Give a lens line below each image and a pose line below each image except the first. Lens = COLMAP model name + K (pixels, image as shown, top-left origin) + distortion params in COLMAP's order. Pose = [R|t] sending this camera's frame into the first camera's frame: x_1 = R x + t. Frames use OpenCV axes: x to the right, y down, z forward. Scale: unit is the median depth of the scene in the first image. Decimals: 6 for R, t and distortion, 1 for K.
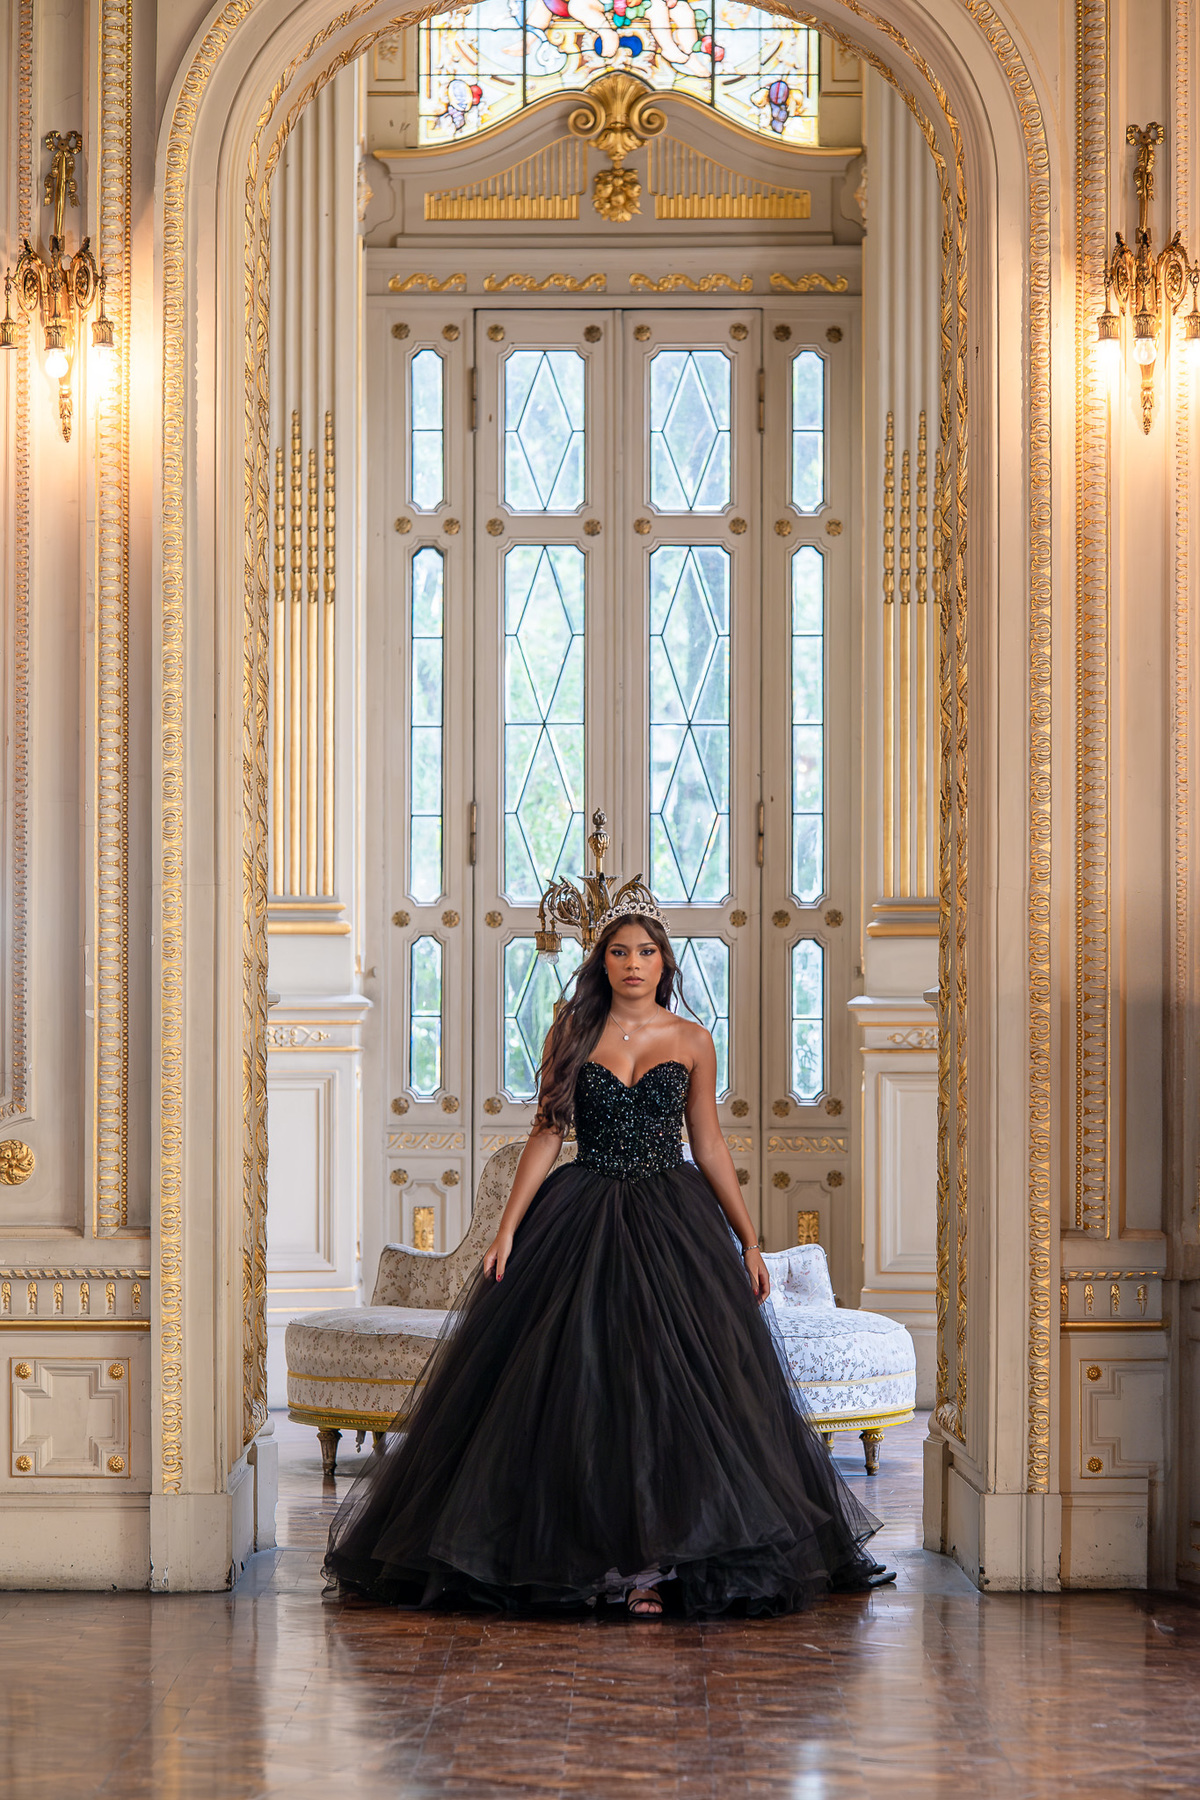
lens RADIAL K [[5651.1, 0, 610.9], [0, 5651.1, 911.5], [0, 0, 1]] dist [0.017550, 0.000000]
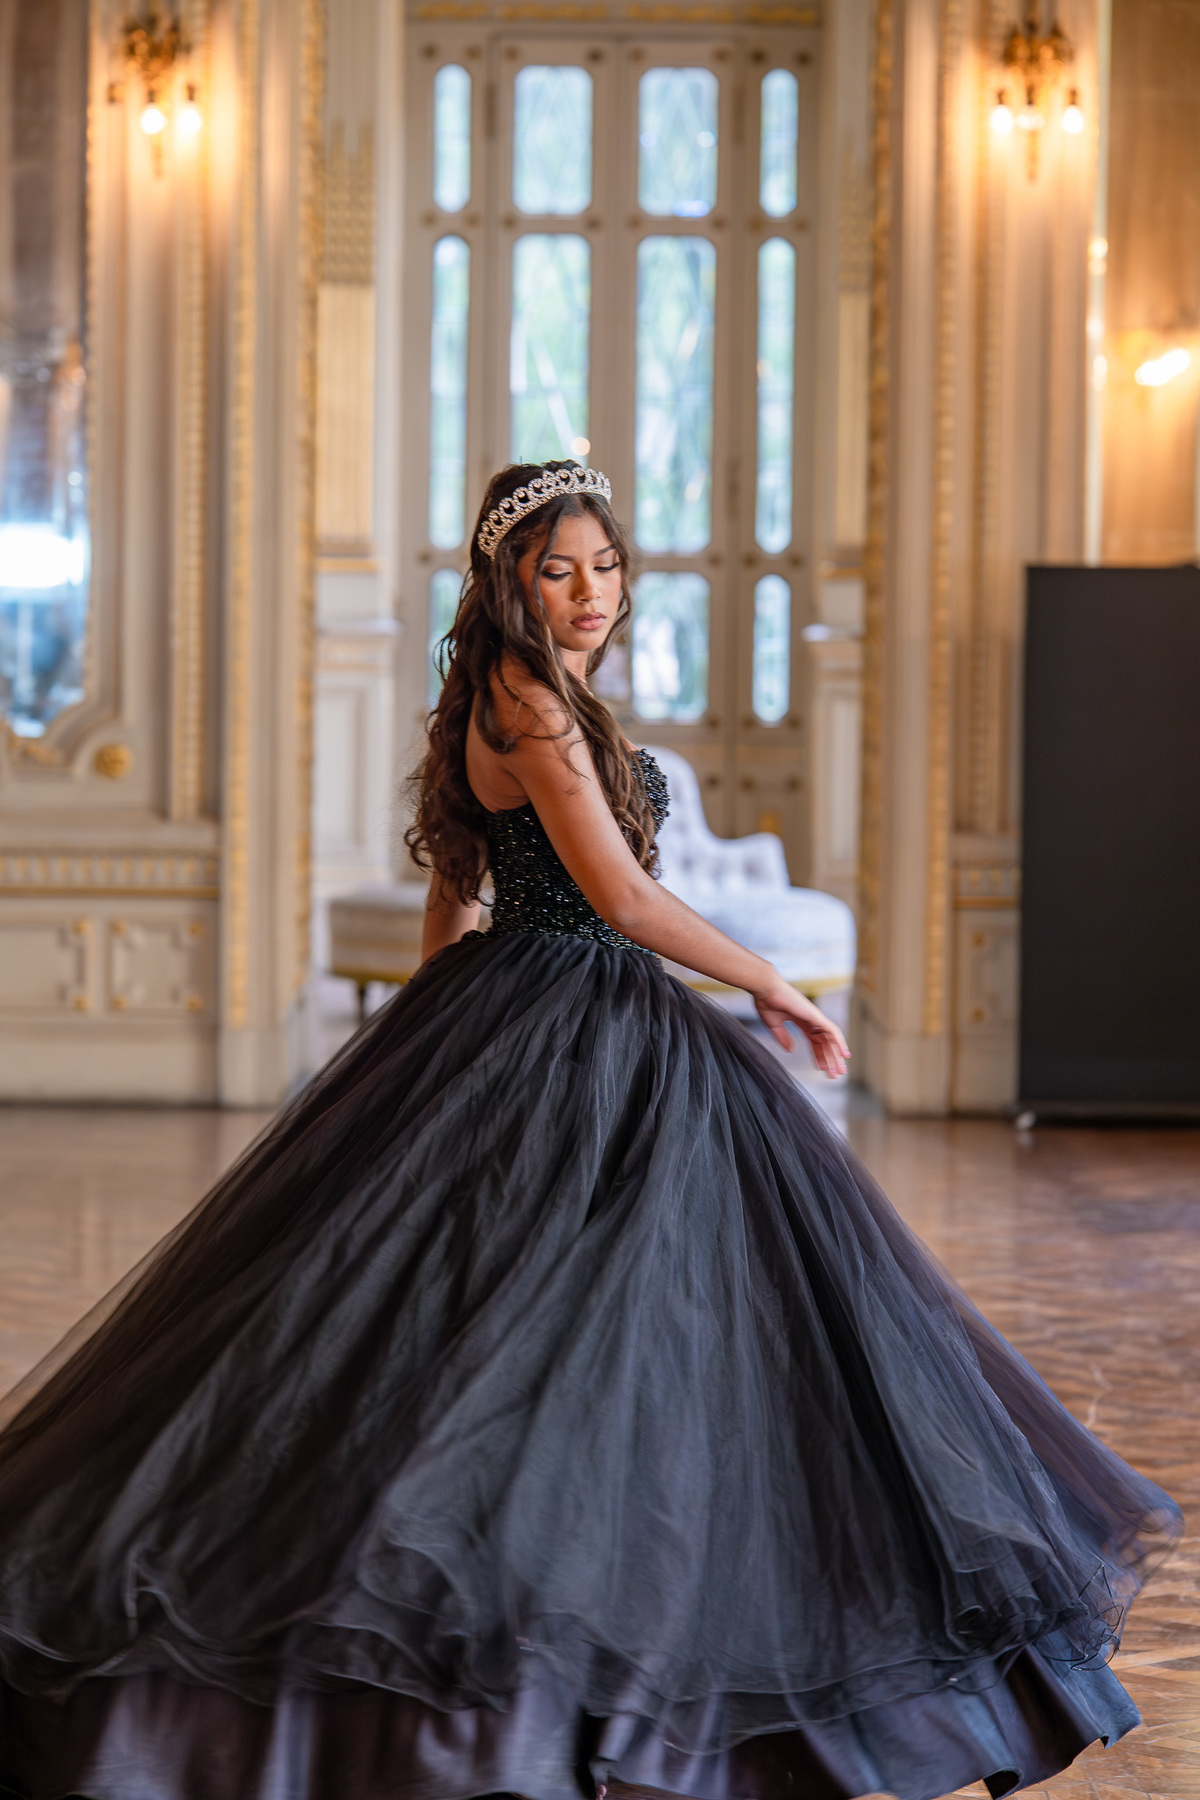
lens RADIAL K [[5651.1, 0, 600.0], [0, 5651.1, 901.0], [0, 0, 1]] dist [0.017550, 0.000000]
pose [[0.999910, 0.012248, -0.005509, 0.006428], [-0.011850, 0.997664, 0.067282, -0.007256], [0.006320, -0.067211, 0.997719, -0.177287]]
